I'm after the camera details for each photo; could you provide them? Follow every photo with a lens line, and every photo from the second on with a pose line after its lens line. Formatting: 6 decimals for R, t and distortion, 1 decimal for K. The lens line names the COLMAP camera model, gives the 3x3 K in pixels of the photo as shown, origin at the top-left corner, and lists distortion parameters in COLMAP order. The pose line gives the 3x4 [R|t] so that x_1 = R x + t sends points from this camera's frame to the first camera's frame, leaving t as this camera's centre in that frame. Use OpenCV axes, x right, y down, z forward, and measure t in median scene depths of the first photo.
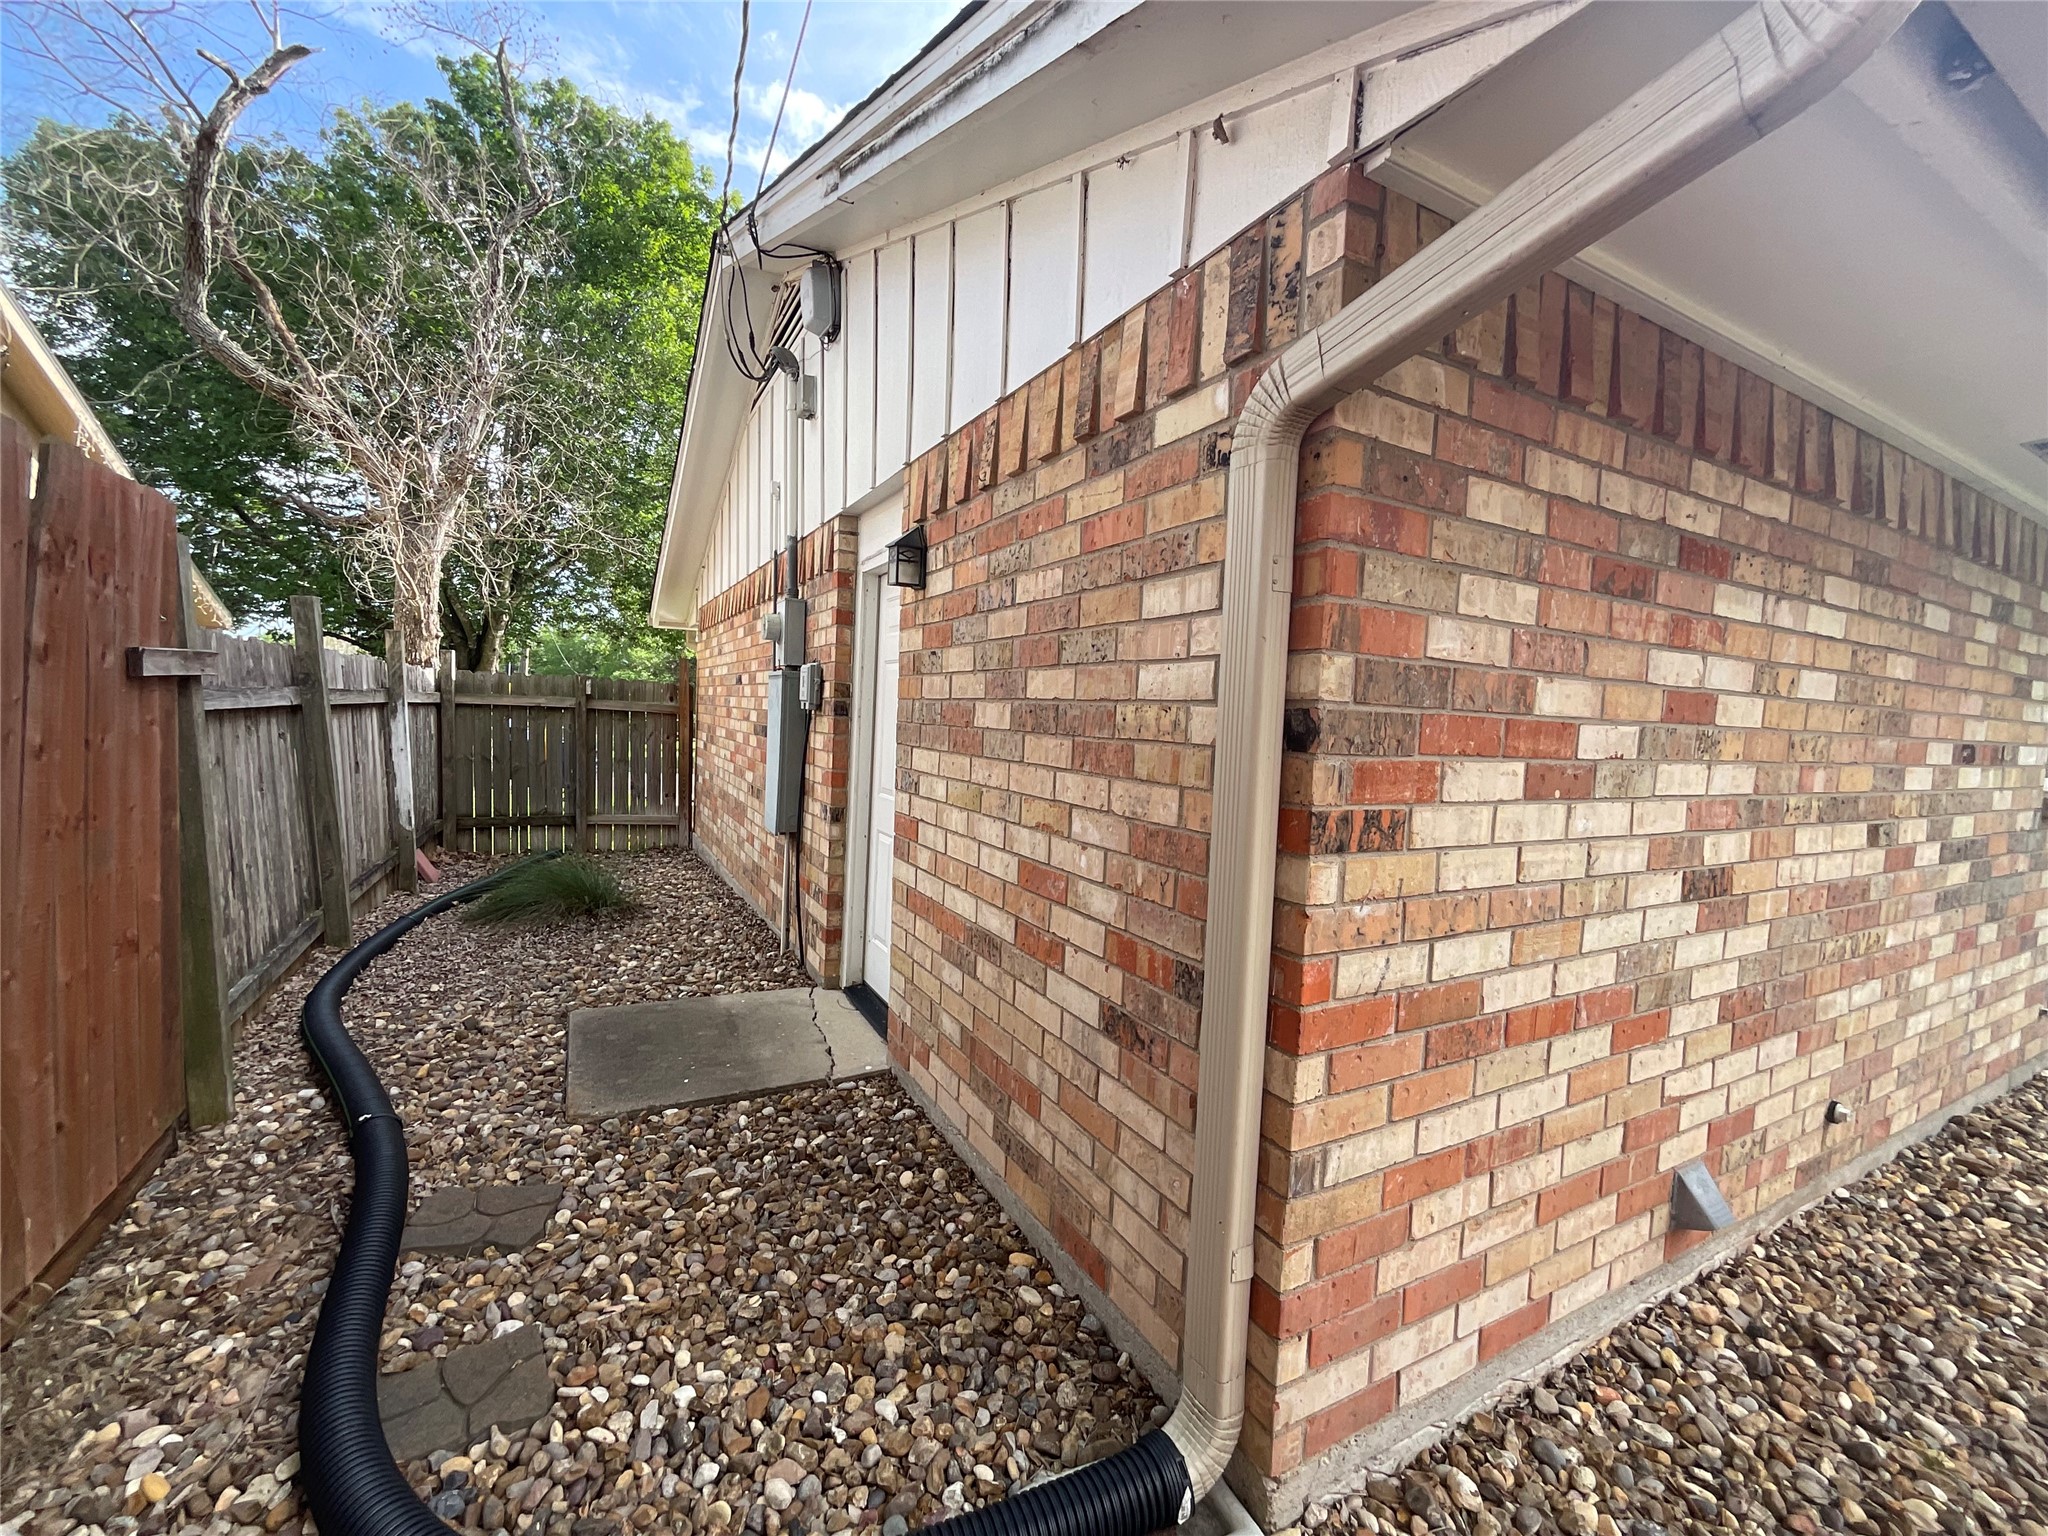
lens RADIAL K [[833.2, 0, 1016.4], [0, 833.2, 766.3], [0, 0, 1]] dist [0.004121, -0.000941]
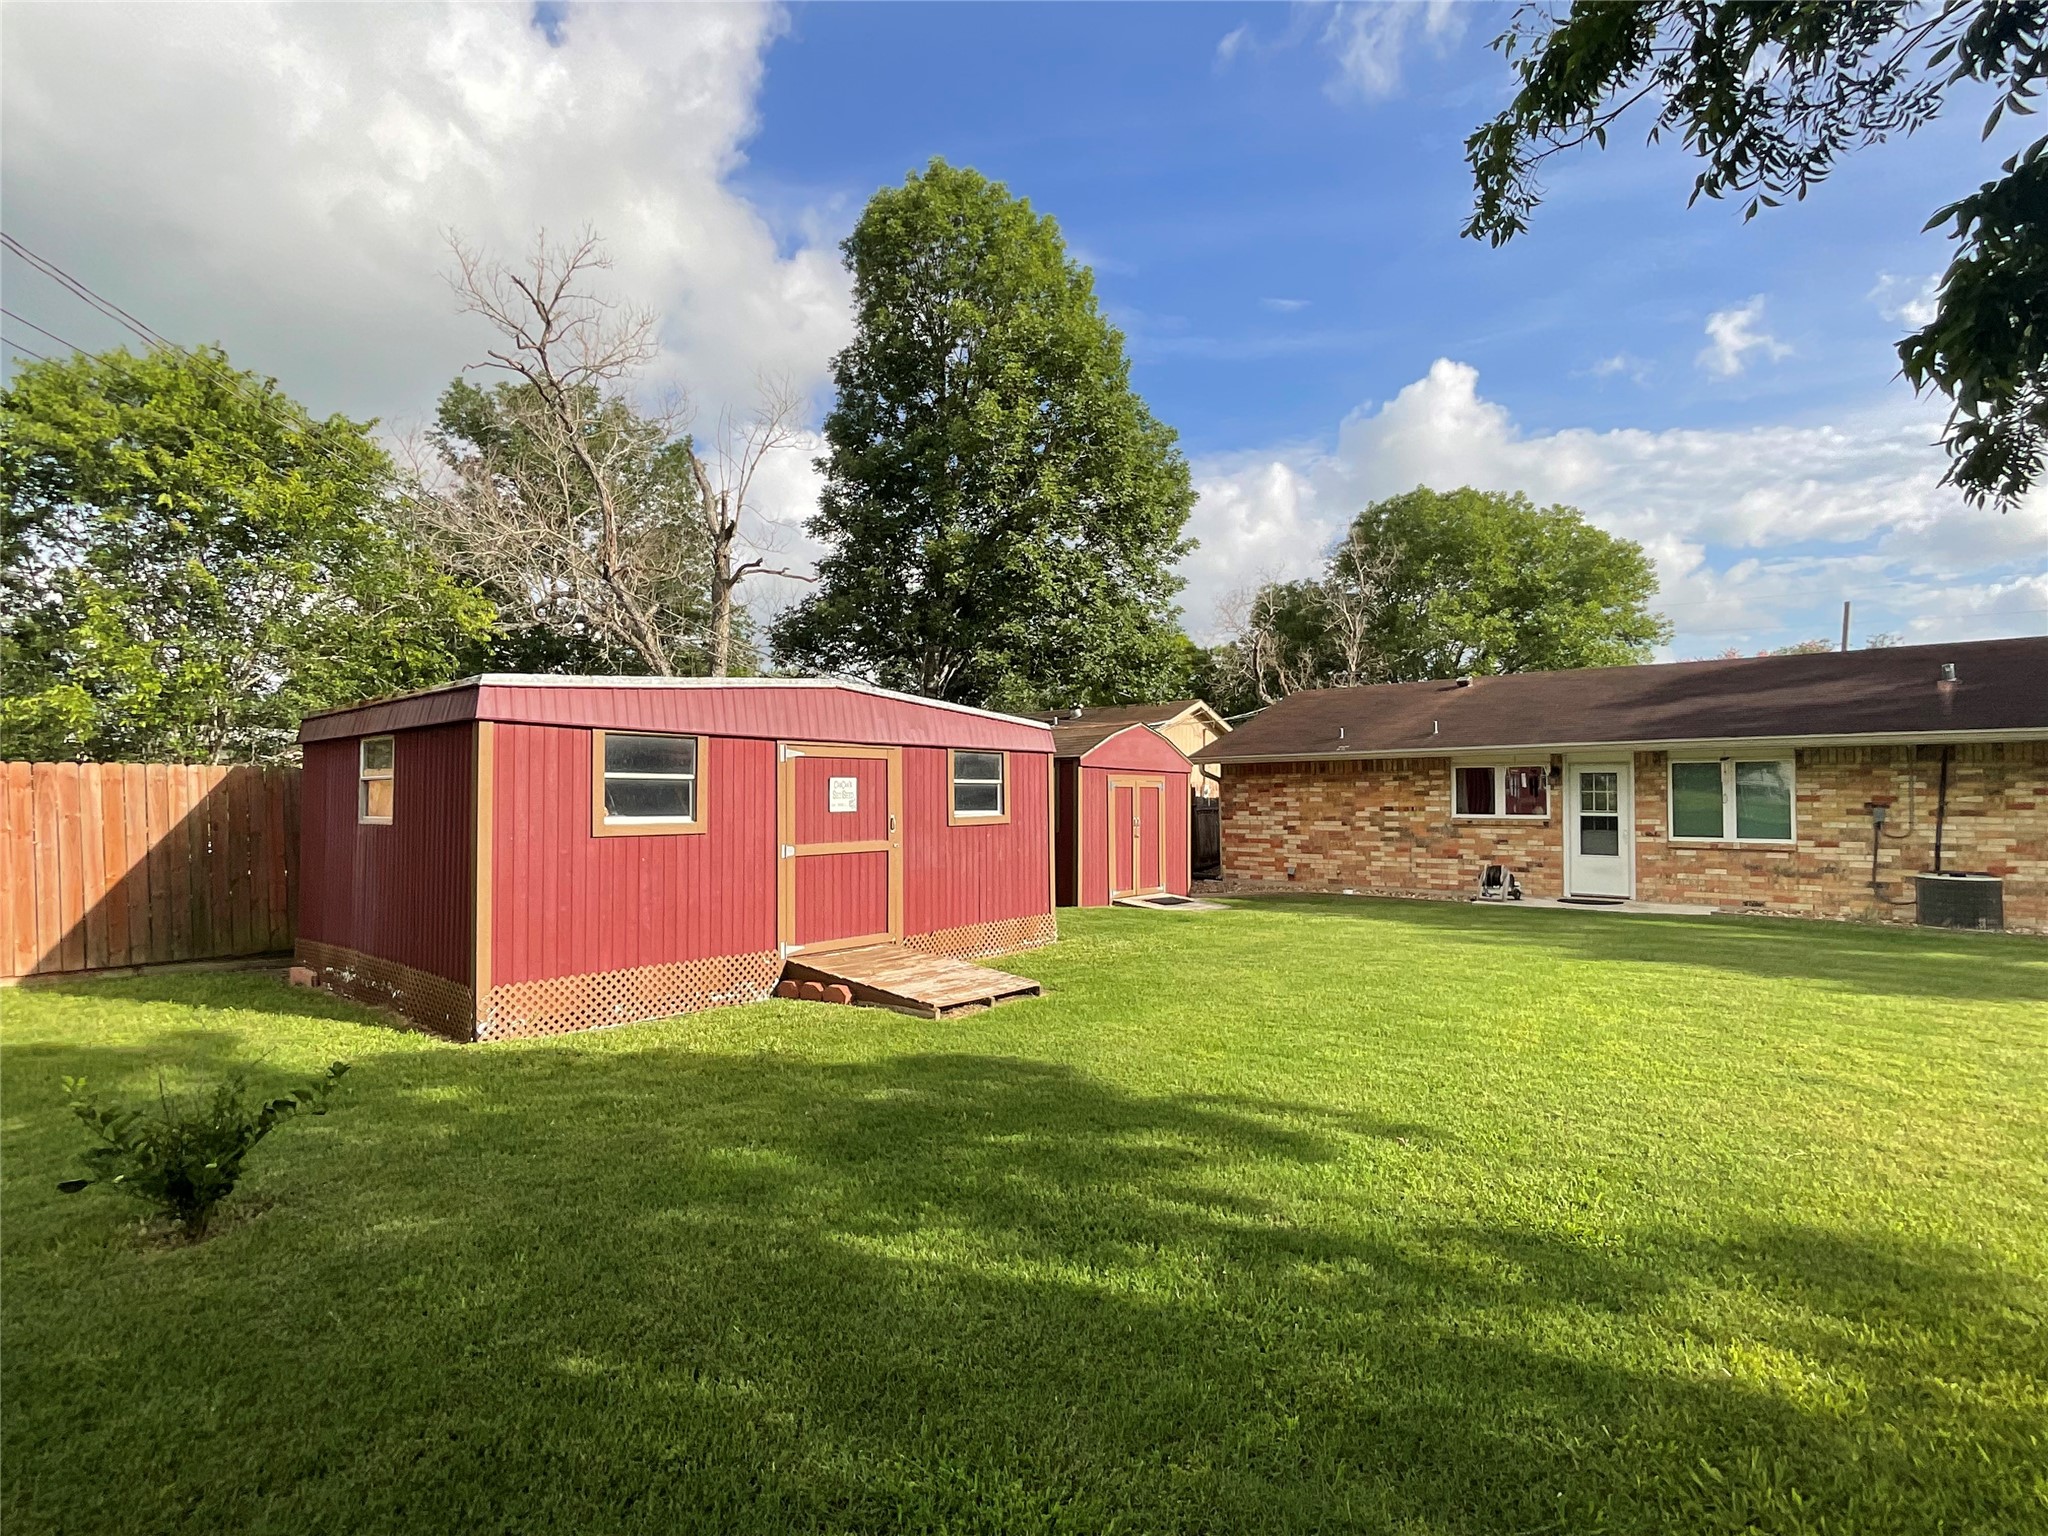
lens RADIAL K [[990.2, 0, 1031.4], [0, 990.2, 773.0], [0, 0, 1]] dist [-0.007087, 0.004028]
pose [[0.345910, -0.063838, -0.936093, 8.849080], [-0.032832, 0.996248, -0.080072, 0.464854], [0.937693, 0.058432, 0.342516, -4.455360]]
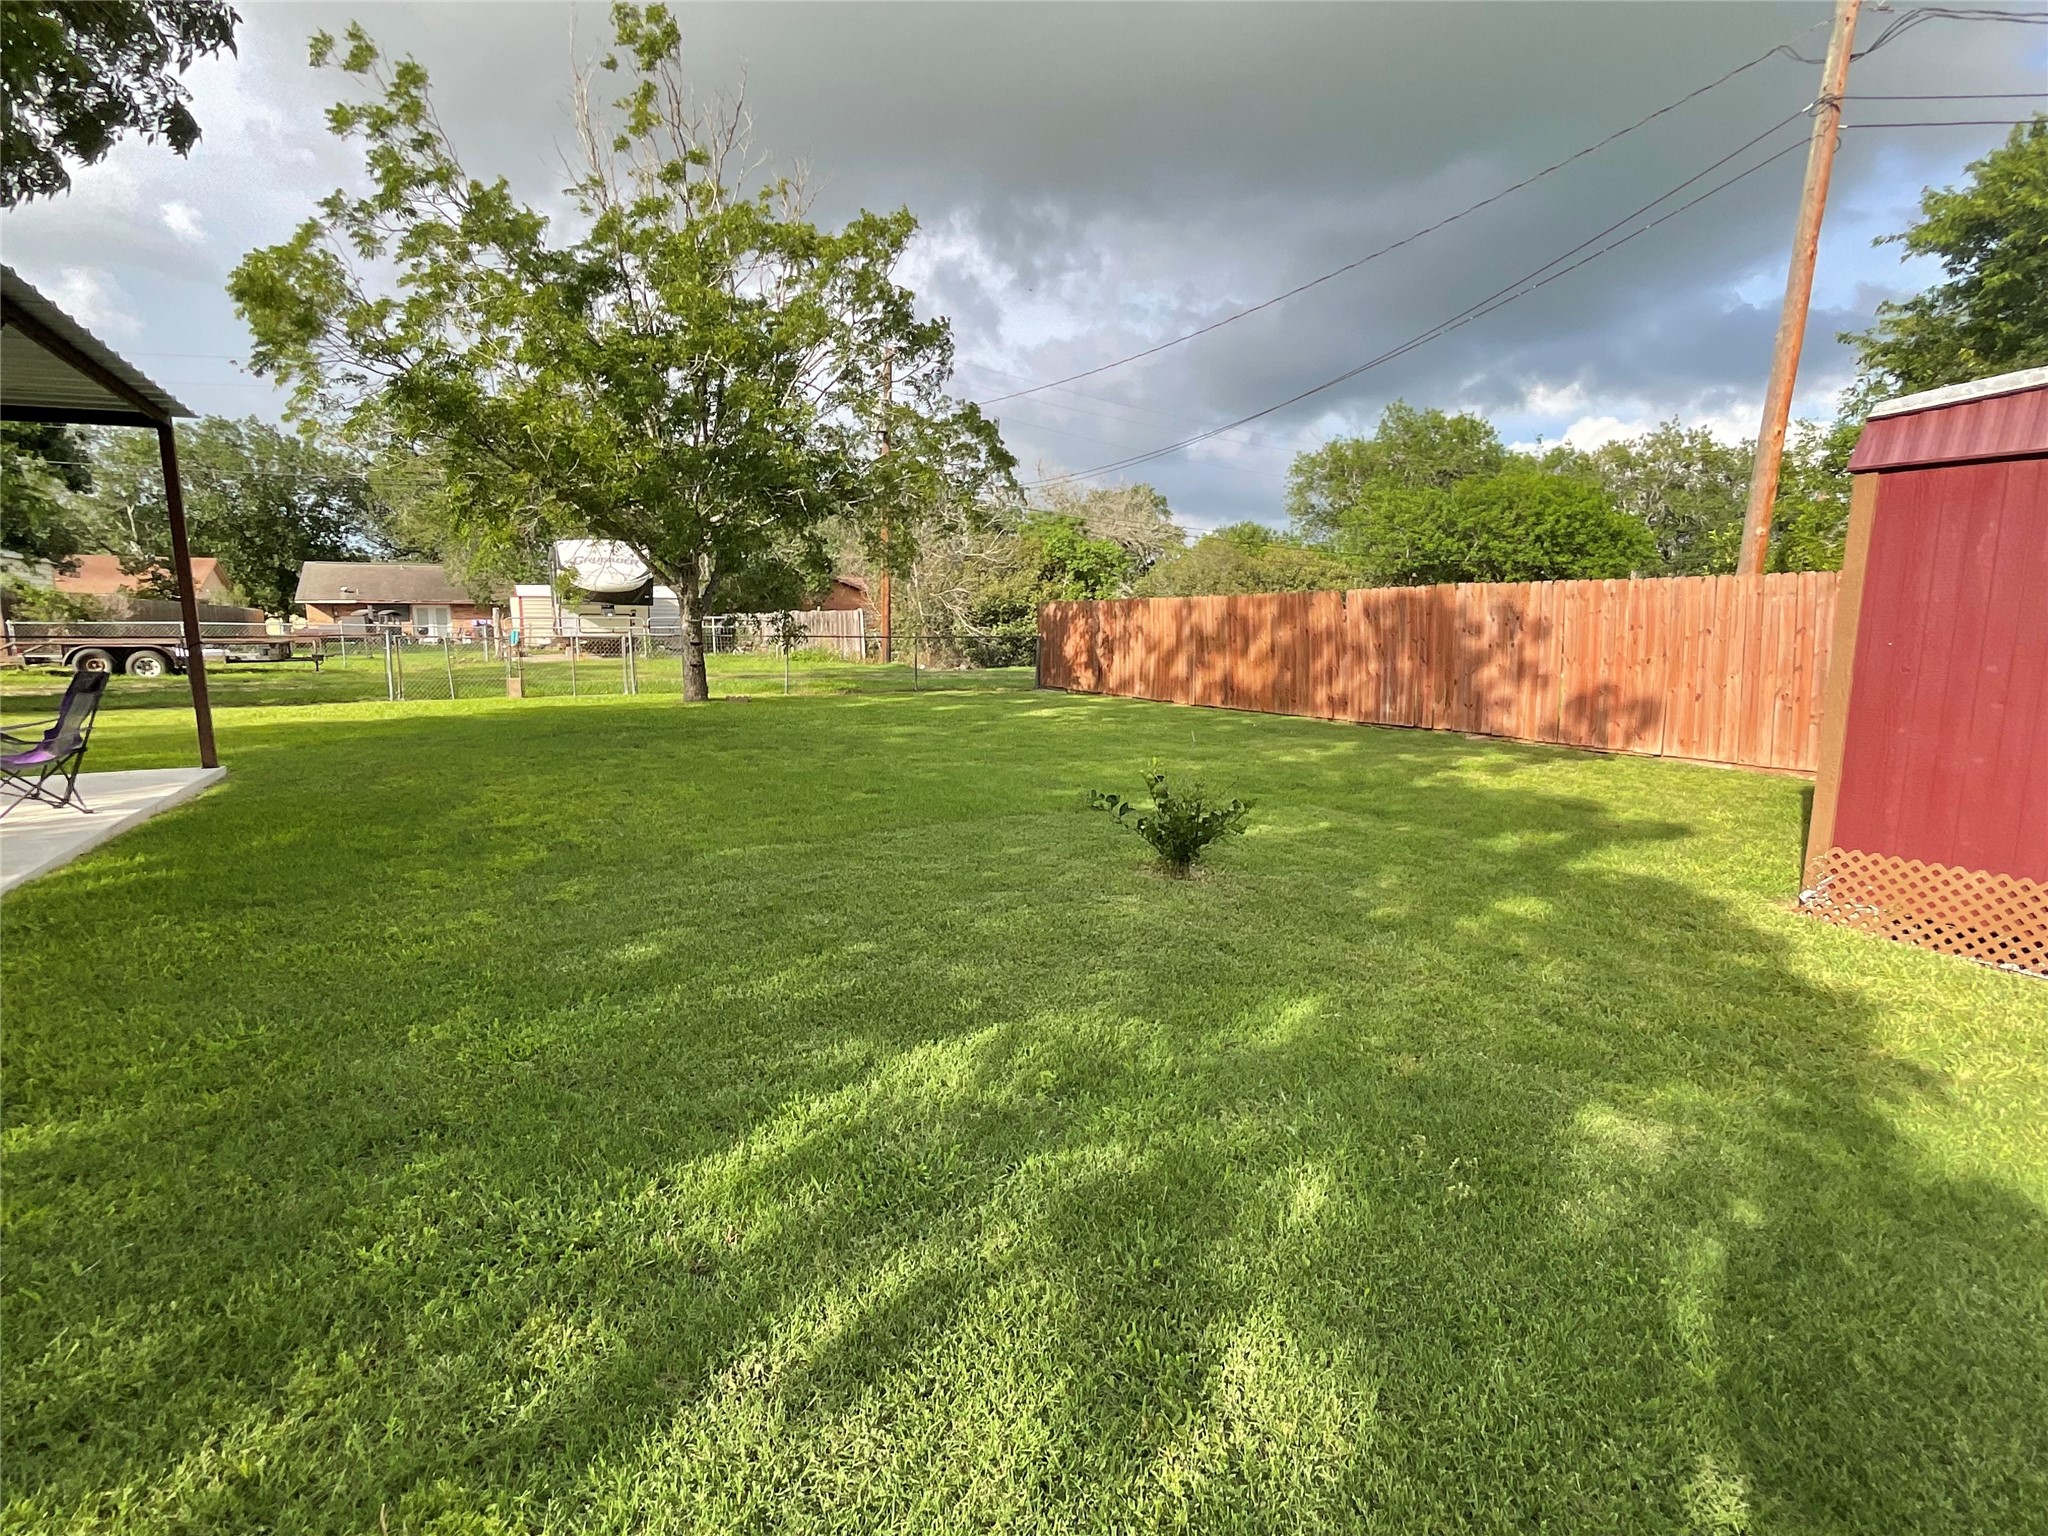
lens RADIAL K [[990.2, 0, 1028.2], [0, 990.2, 774.6], [0, 0, 1]] dist [-0.007087, 0.004028]
pose [[-0.999044, -0.042945, -0.008151, 6.848154], [-0.043707, 0.978744, 0.200376, 0.394627], [-0.000628, 0.200541, -0.979685, -2.421024]]
